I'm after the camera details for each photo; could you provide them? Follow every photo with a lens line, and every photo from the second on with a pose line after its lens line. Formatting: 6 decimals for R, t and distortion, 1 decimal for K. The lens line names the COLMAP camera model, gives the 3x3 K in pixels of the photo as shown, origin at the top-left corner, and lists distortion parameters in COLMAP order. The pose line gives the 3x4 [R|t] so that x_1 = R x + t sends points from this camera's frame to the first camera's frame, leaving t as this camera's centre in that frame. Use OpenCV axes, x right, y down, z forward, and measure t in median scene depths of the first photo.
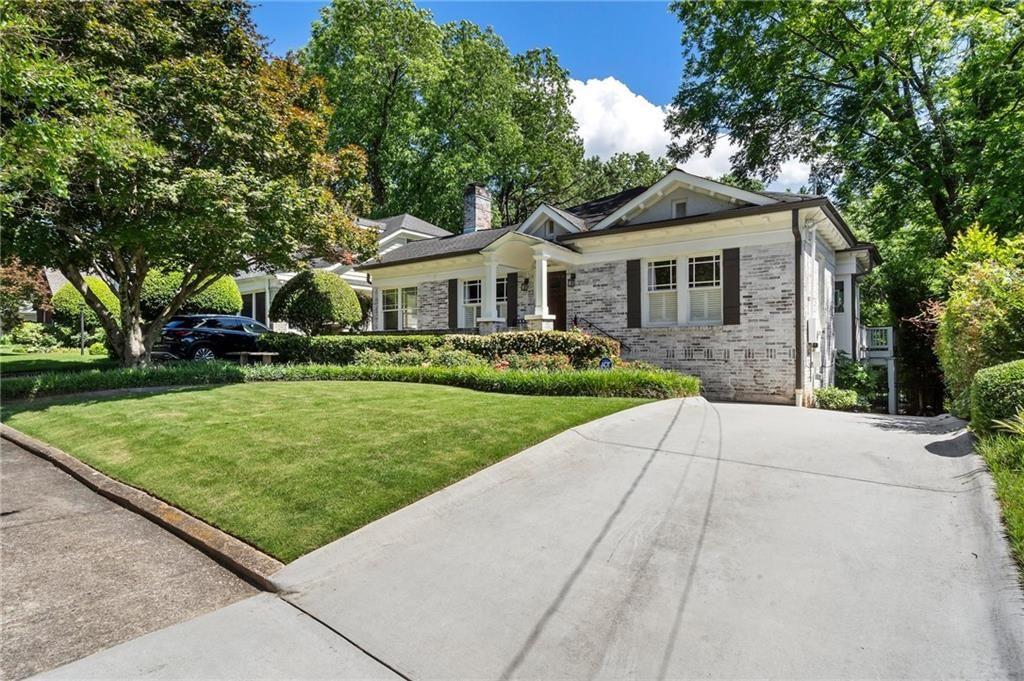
lens RADIAL K [[509.4, 0, 512.0], [0, 509.4, 340.5], [0, 0, 1]] dist [0.000058, 0.000099]
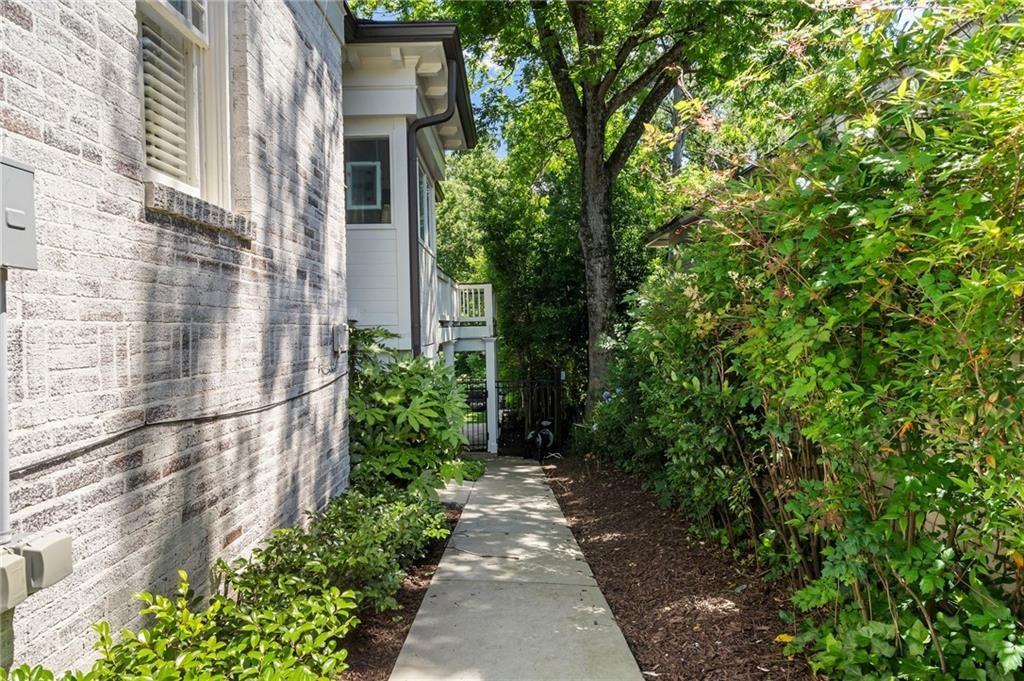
lens RADIAL K [[589.8, 0, 512.0], [0, 589.8, 340.5], [0, 0, 1]] dist [0.016364, 0.000116]
pose [[0.776570, -0.024685, 0.629547, 0.390178], [-0.000239, 0.999221, 0.039474, 0.011186], [-0.630031, -0.030805, 0.775959, 0.530889]]
